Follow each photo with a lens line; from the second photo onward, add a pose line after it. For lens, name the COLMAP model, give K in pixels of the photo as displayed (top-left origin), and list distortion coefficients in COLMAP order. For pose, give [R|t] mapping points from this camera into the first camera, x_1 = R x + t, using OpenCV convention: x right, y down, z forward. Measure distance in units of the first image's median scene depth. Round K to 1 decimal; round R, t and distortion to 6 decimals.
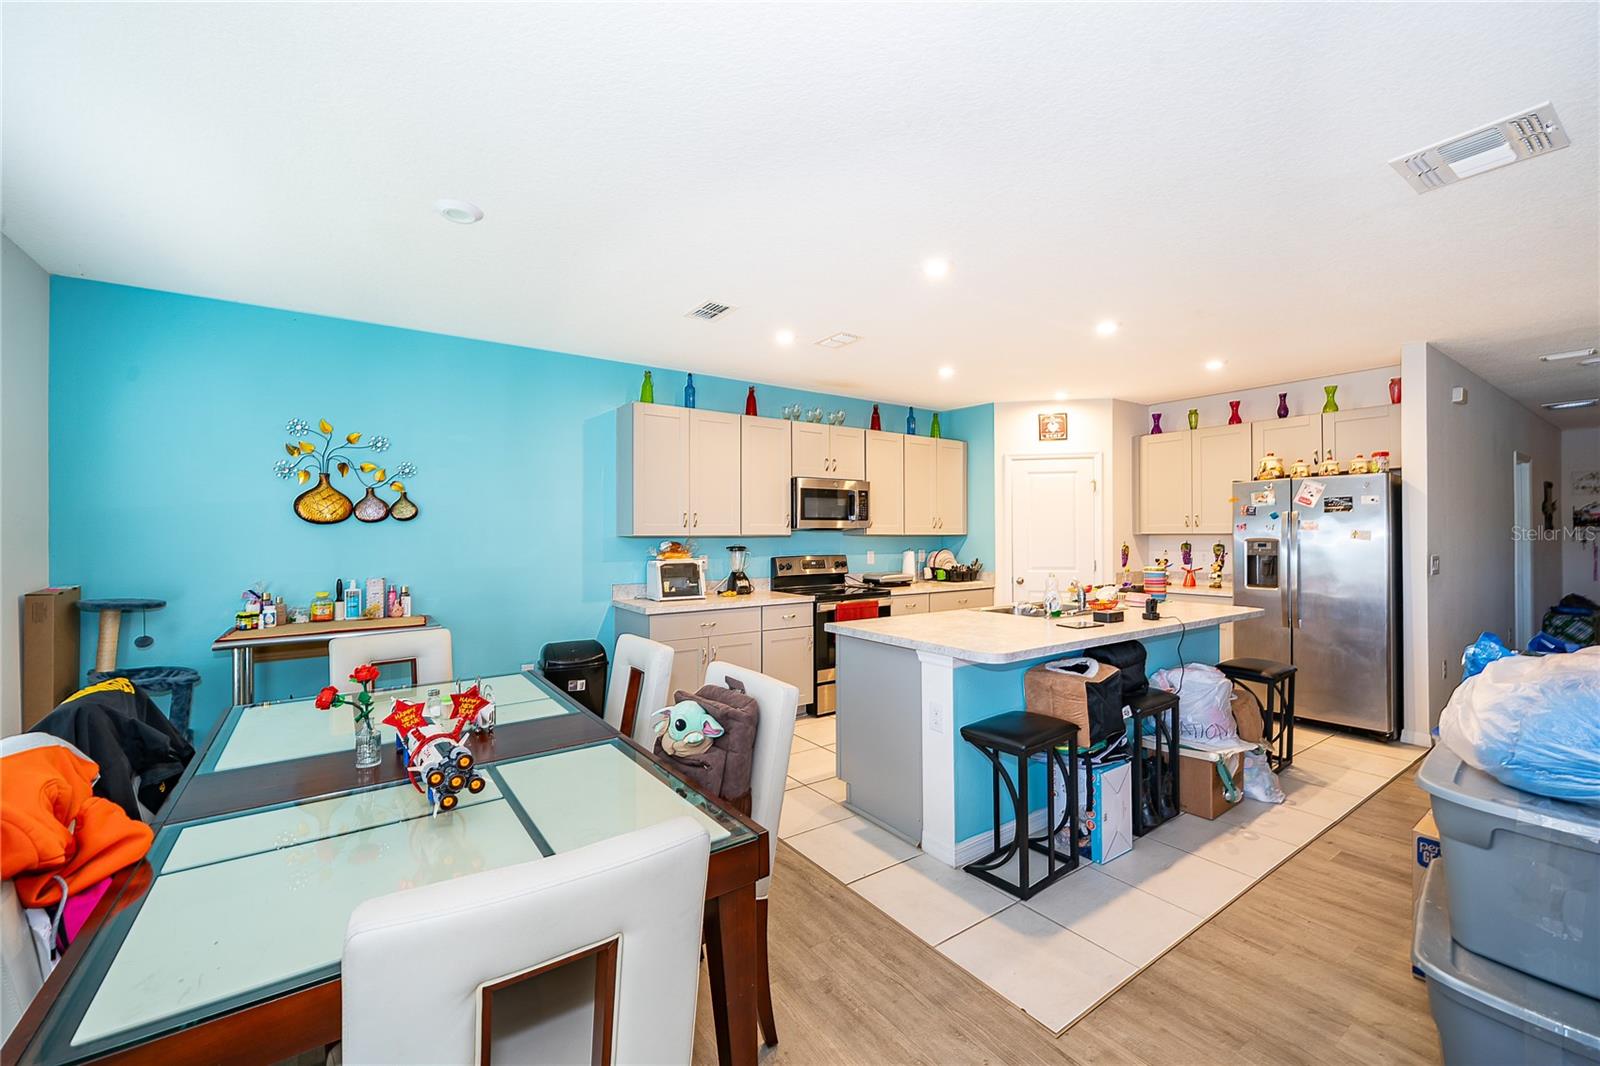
lens RADIAL K [[650.4, 0, 791.1], [0, 650.4, 529.6], [0, 0, 1]] dist [-0.004061, 0.000427]
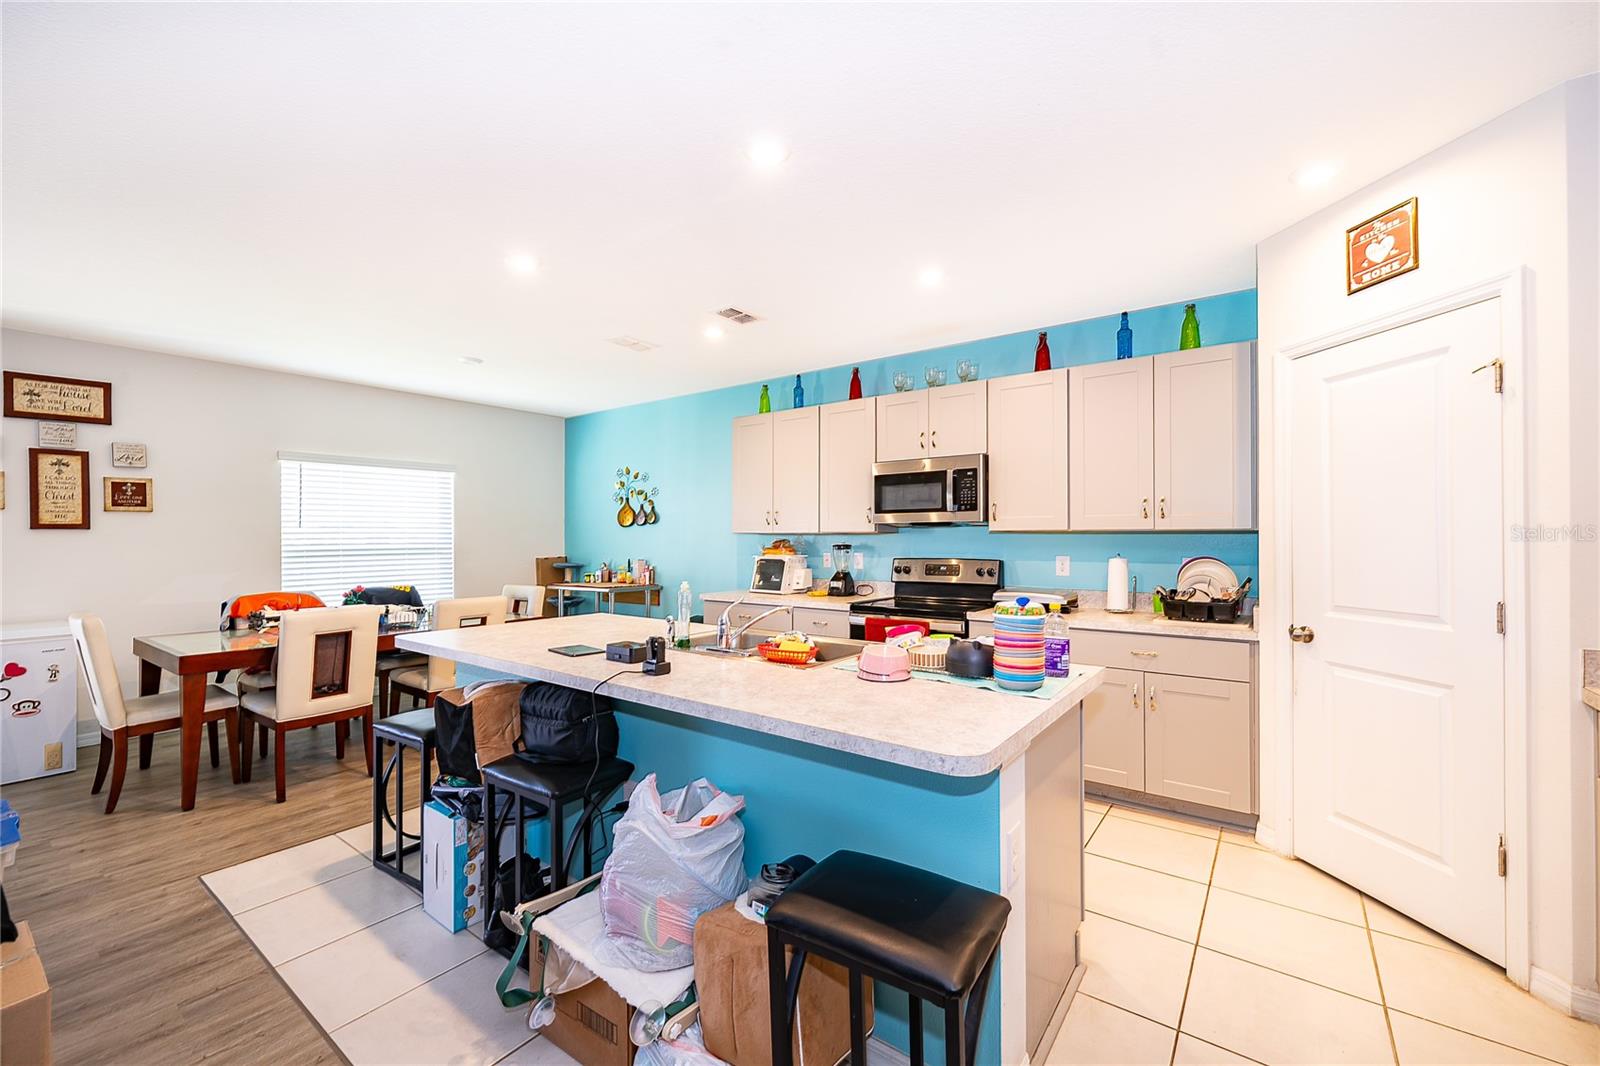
lens RADIAL K [[650.4, 0, 795.0], [0, 650.4, 535.3], [0, 0, 1]] dist [-0.004061, 0.000427]
pose [[0.316177, -0.003144, -0.948695, 0.844803], [0.007265, 0.999973, -0.000893, 0.014075], [0.948672, -0.006610, 0.316192, 0.697117]]
